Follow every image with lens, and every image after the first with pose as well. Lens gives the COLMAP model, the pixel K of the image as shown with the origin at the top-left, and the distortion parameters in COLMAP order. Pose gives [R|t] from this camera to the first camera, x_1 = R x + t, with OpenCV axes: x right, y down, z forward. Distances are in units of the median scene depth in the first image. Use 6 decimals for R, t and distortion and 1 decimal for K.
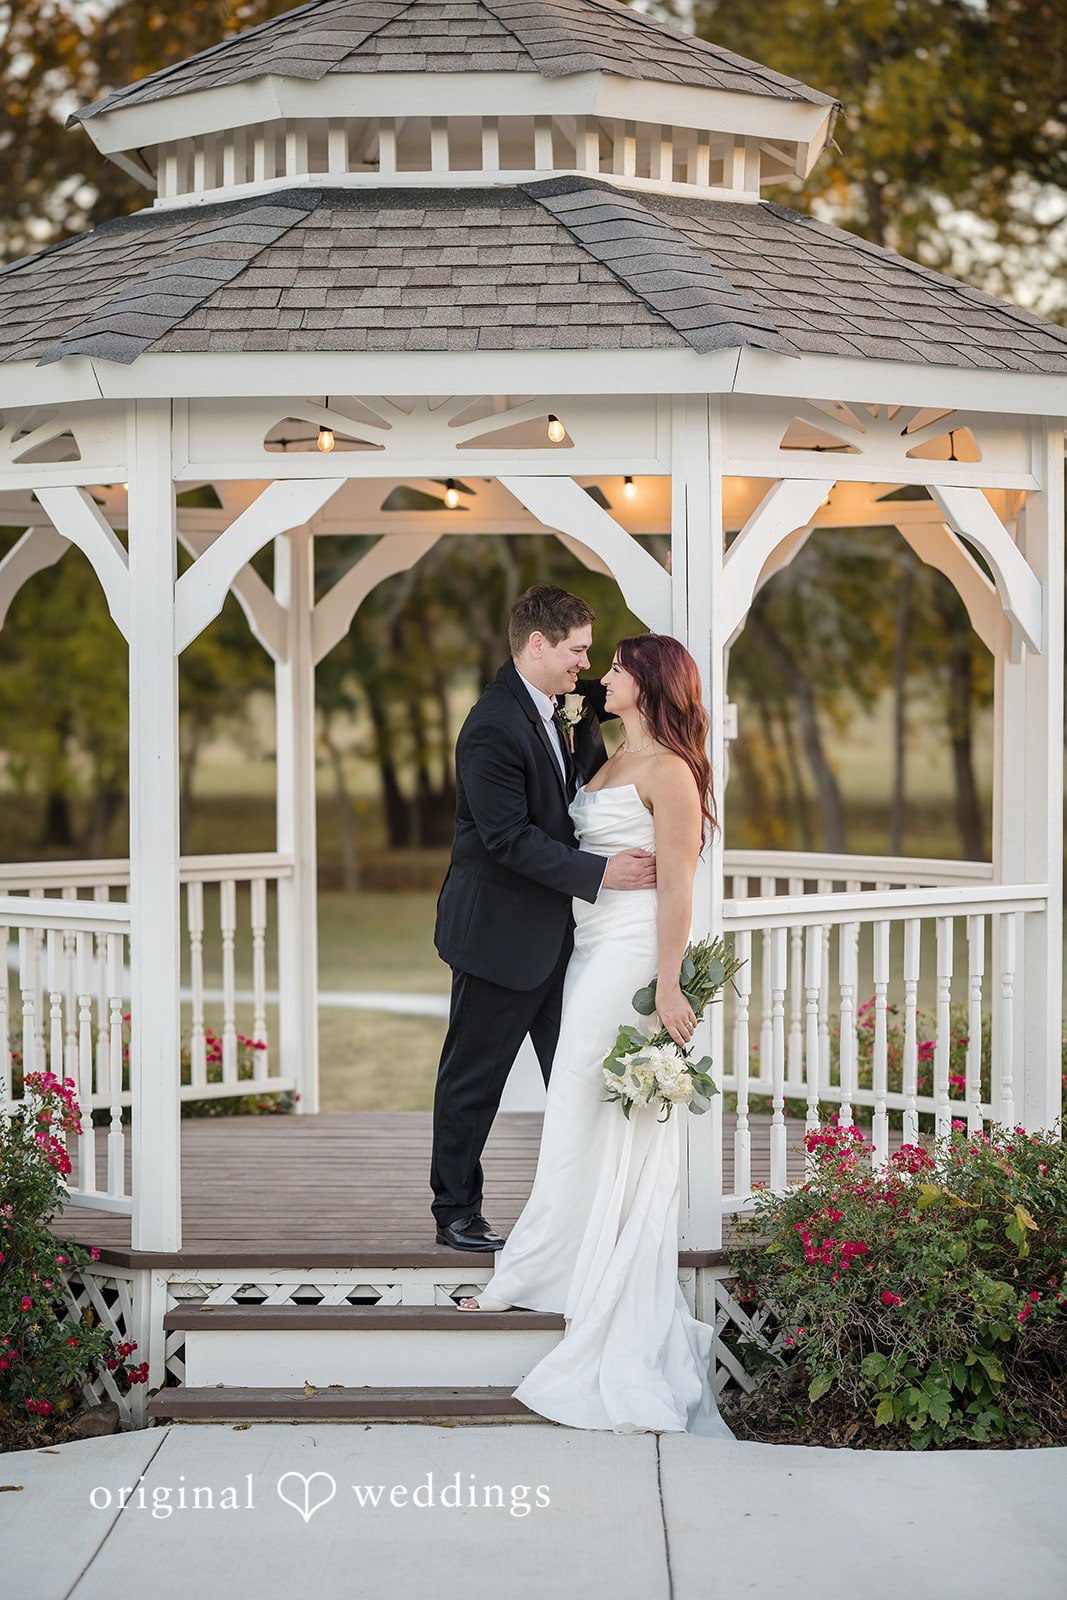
lens RADIAL K [[3807.7, 0, 533.5], [0, 3807.7, 800.0], [0, 0, 1]] dist [-0.020056, 0.330146]
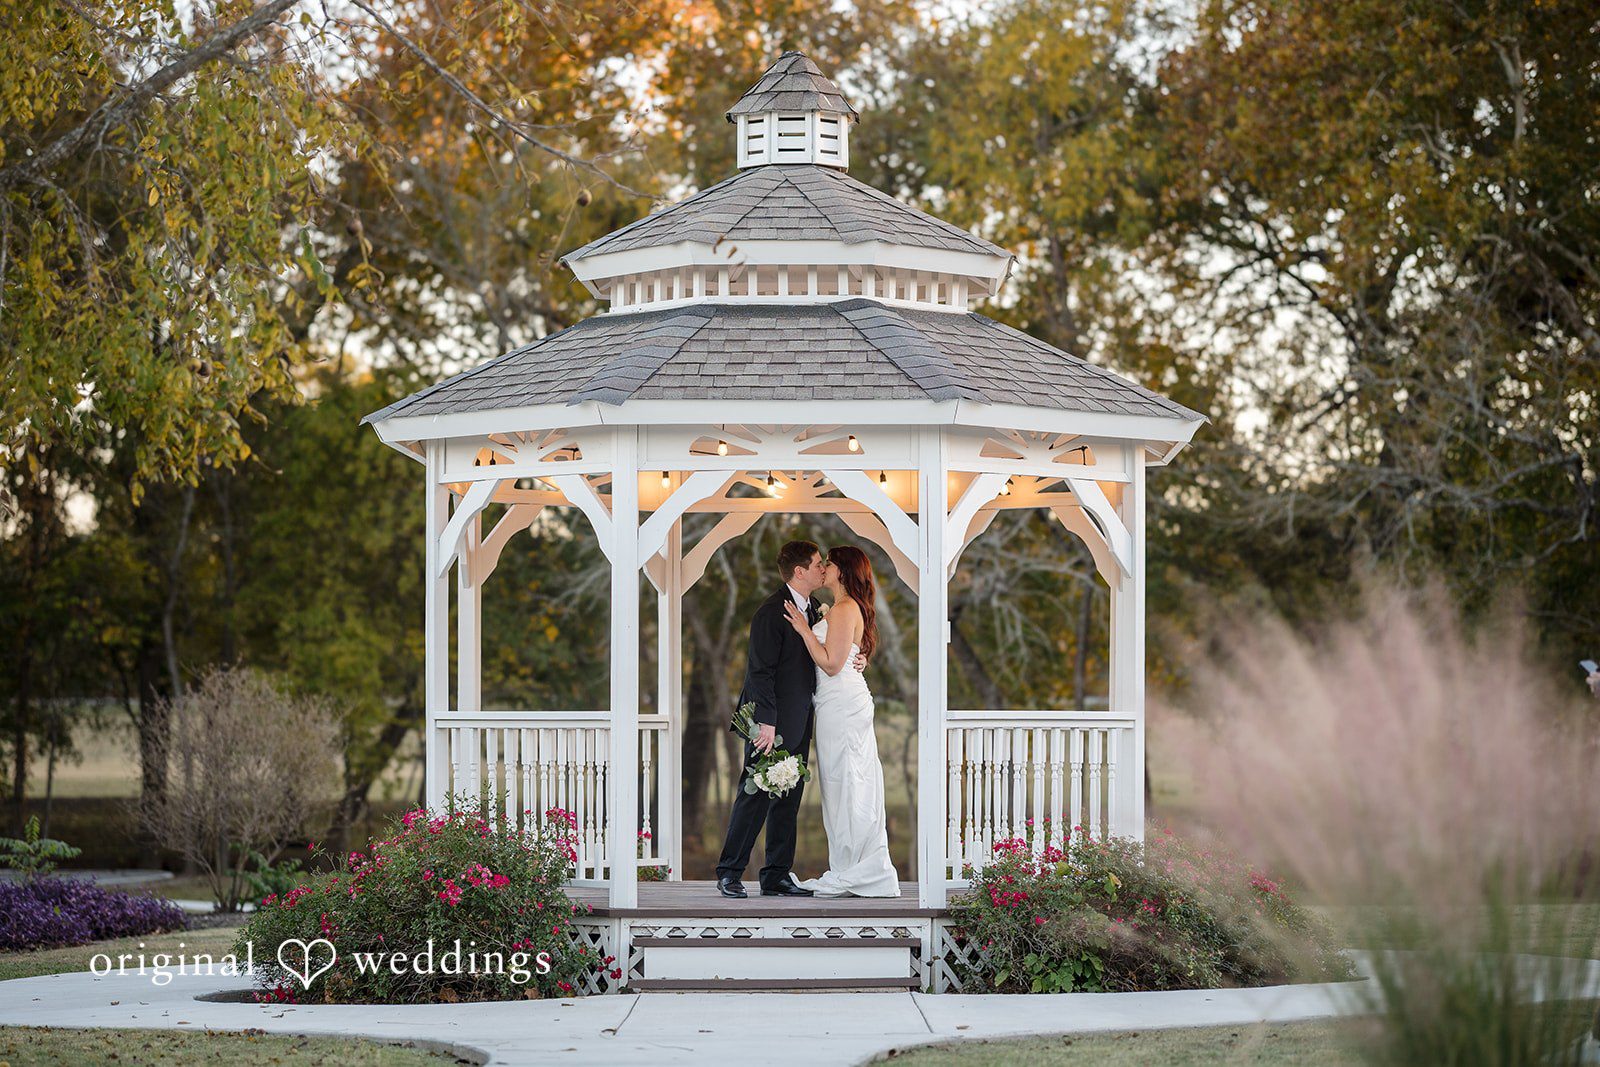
lens RADIAL K [[3807.7, 0, 800.0], [0, 3807.7, 533.5], [0, 0, 1]] dist [-0.020056, 0.330146]
pose [[0.999772, 0.007751, 0.019883, -0.051730], [-0.006162, 0.996874, -0.078761, 0.080436], [-0.020432, 0.078621, 0.996695, -0.730670]]
